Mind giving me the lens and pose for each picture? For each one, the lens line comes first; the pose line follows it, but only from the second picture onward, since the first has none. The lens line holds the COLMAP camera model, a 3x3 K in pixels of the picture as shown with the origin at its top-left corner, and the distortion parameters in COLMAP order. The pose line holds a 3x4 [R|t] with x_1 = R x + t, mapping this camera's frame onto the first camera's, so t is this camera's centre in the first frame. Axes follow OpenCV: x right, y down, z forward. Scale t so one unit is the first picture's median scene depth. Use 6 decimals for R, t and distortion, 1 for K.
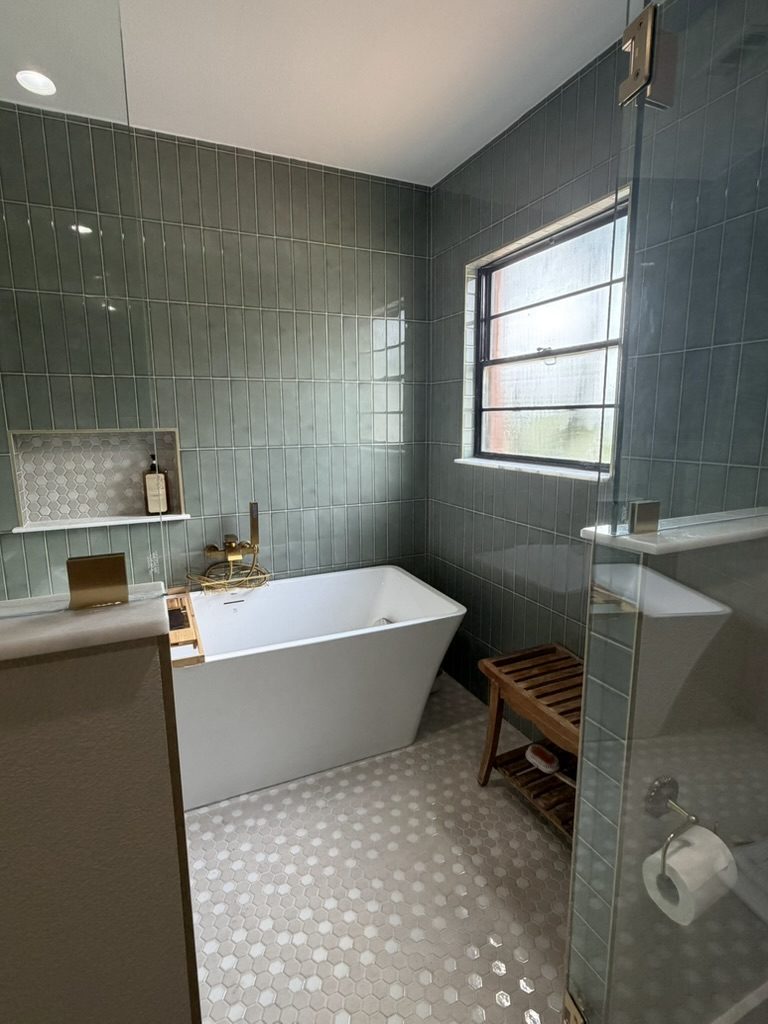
lens RADIAL K [[521.0, 0, 385.0], [0, 521.0, 510.6], [0, 0, 1]] dist [-0.007528, 0.002405]
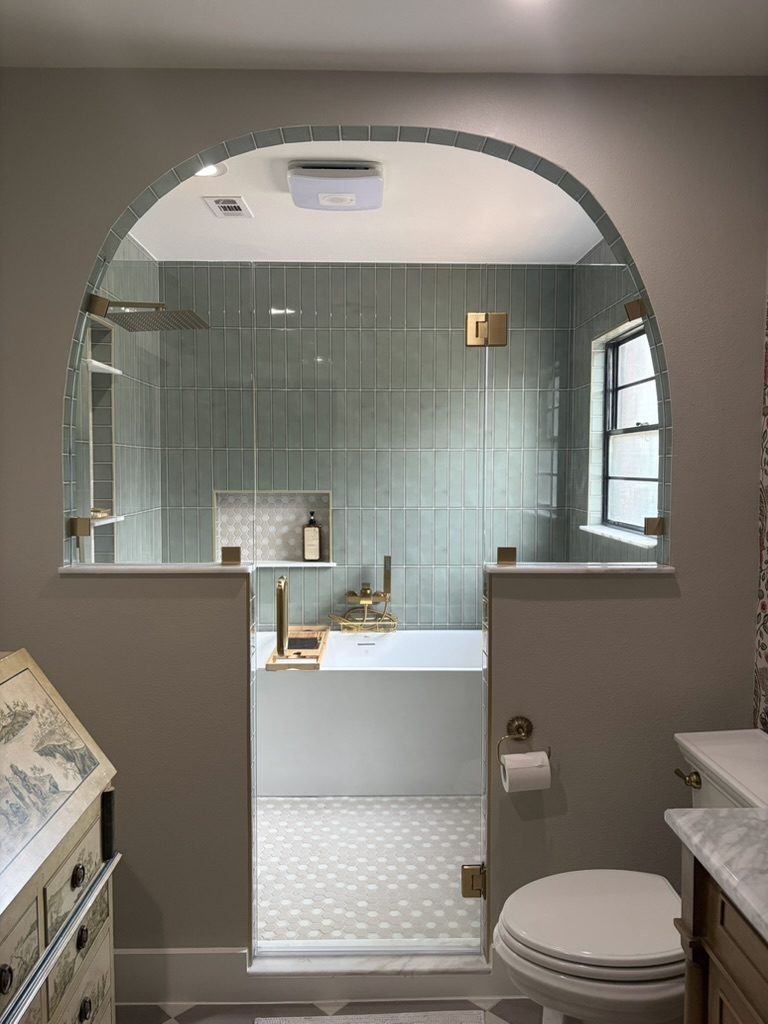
lens RADIAL K [[776.7, 0, 378.3], [0, 776.7, 509.0], [0, 0, 1]] dist [0.064776, -0.058233]
pose [[0.914202, 0.030751, -0.404090, 0.425563], [-0.077608, 0.991947, -0.100091, 0.055431], [0.397758, 0.122864, 0.909226, -0.582371]]
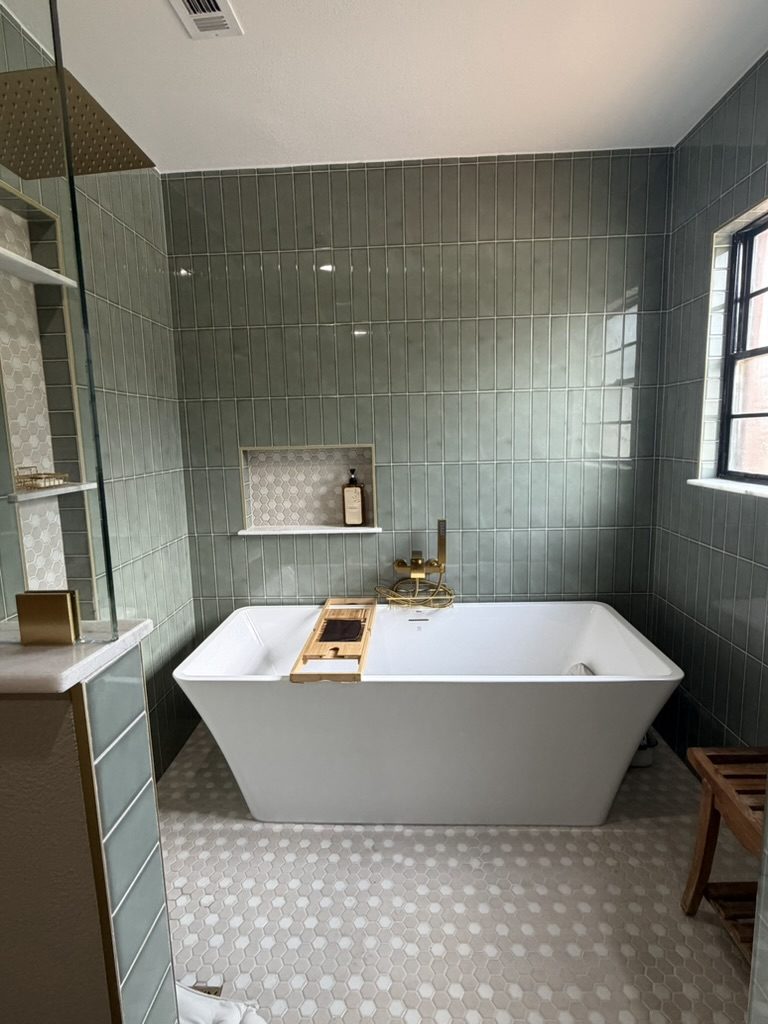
lens RADIAL K [[521.0, 0, 384.2], [0, 521.0, 509.9], [0, 0, 1]] dist [-0.007528, 0.002405]
pose [[0.889371, 0.048752, -0.454580, 0.093283], [-0.059164, 0.998210, -0.008698, -0.020006], [0.453342, 0.034631, 0.890664, 0.095336]]
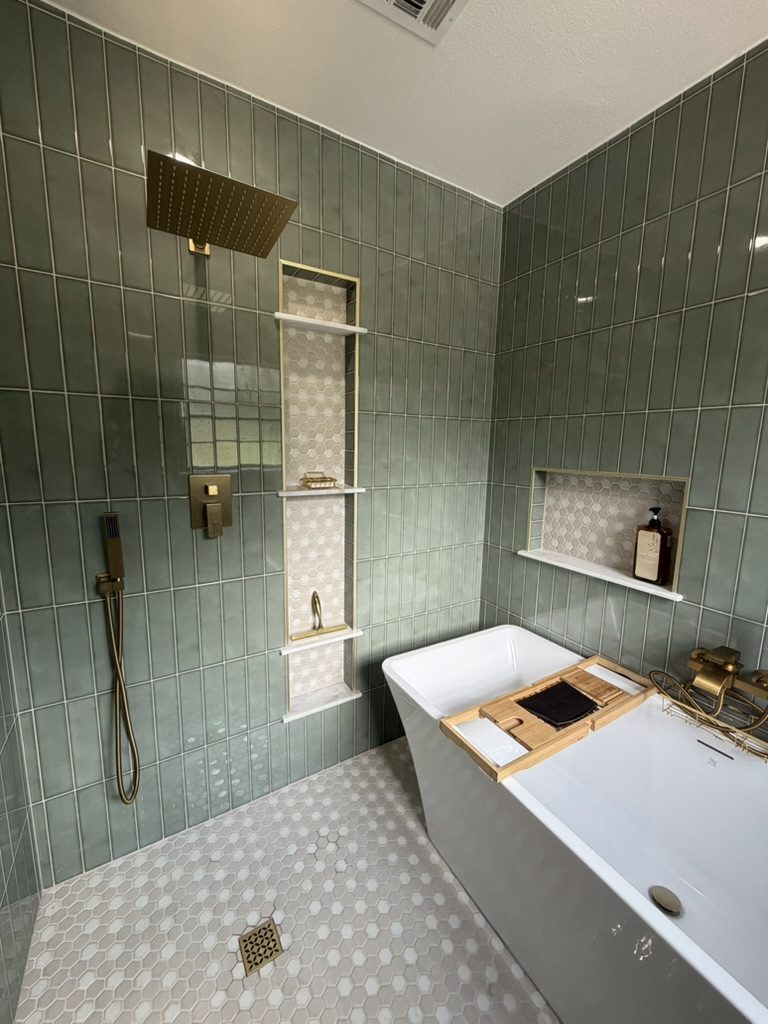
lens RADIAL K [[409.4, 0, 383.0], [0, 409.4, 508.0], [0, 0, 1]] dist [-0.001593, 0.000768]
pose [[0.111281, 0.158953, -0.980995, 0.121119], [-0.189145, 0.972469, 0.136115, -0.113092], [0.975623, 0.170403, 0.138283, 0.505376]]
